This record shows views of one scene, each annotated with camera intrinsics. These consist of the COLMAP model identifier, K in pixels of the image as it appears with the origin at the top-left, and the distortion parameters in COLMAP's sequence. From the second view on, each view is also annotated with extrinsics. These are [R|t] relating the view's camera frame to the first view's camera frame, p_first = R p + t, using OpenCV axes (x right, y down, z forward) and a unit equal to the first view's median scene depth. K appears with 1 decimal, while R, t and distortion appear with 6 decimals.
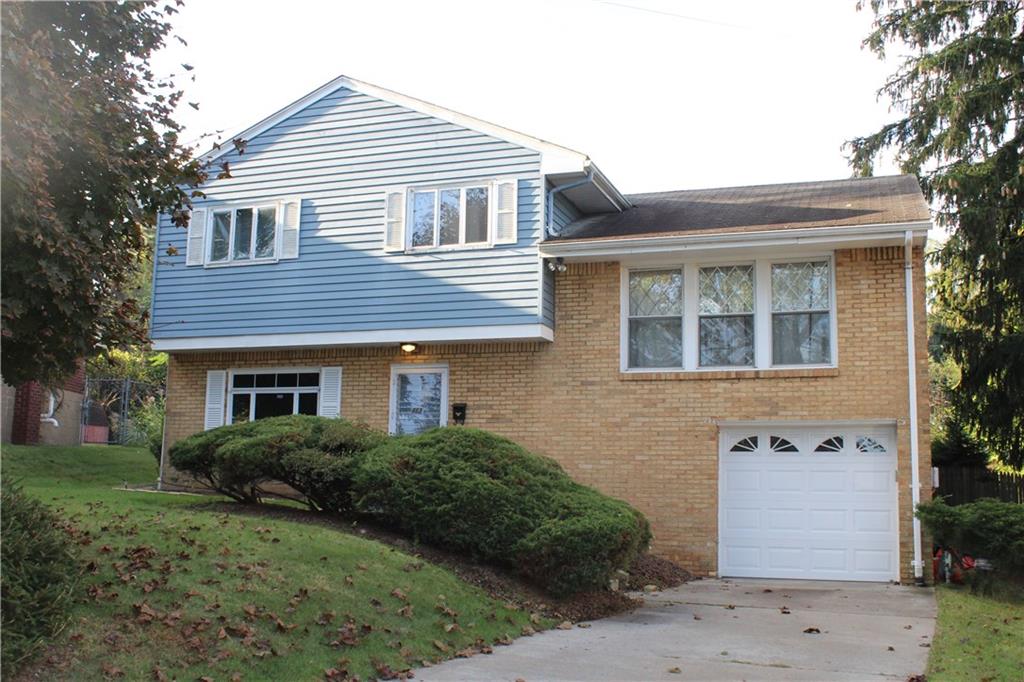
lens RADIAL K [[1069.3, 0, 512.0], [0, 1069.3, 340.7], [0, 0, 1]] dist [-0.052842, 0.000000]
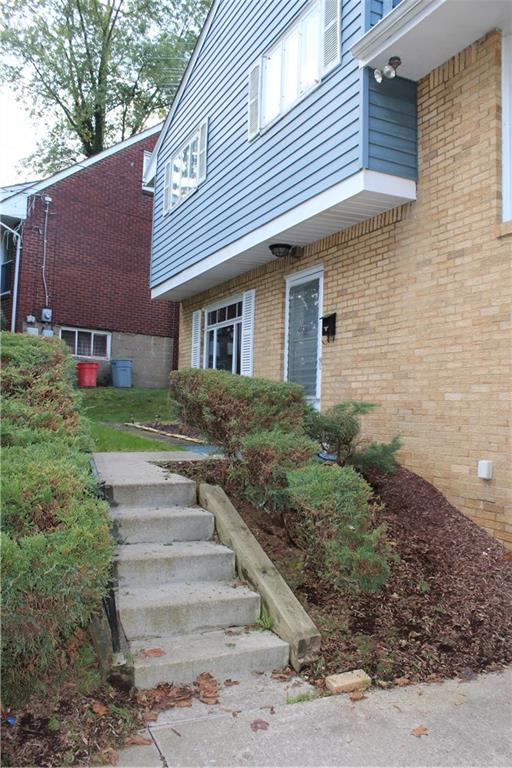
lens RADIAL K [[636.1, 0, 256.7], [0, 636.1, 384.7], [0, 0, 1]] dist [-0.115729, 0.001124]
pose [[0.706834, -0.026887, -0.706868, 0.229161], [0.093199, 0.994106, 0.055382, 0.080073], [0.701213, -0.105025, 0.705174, 0.665843]]
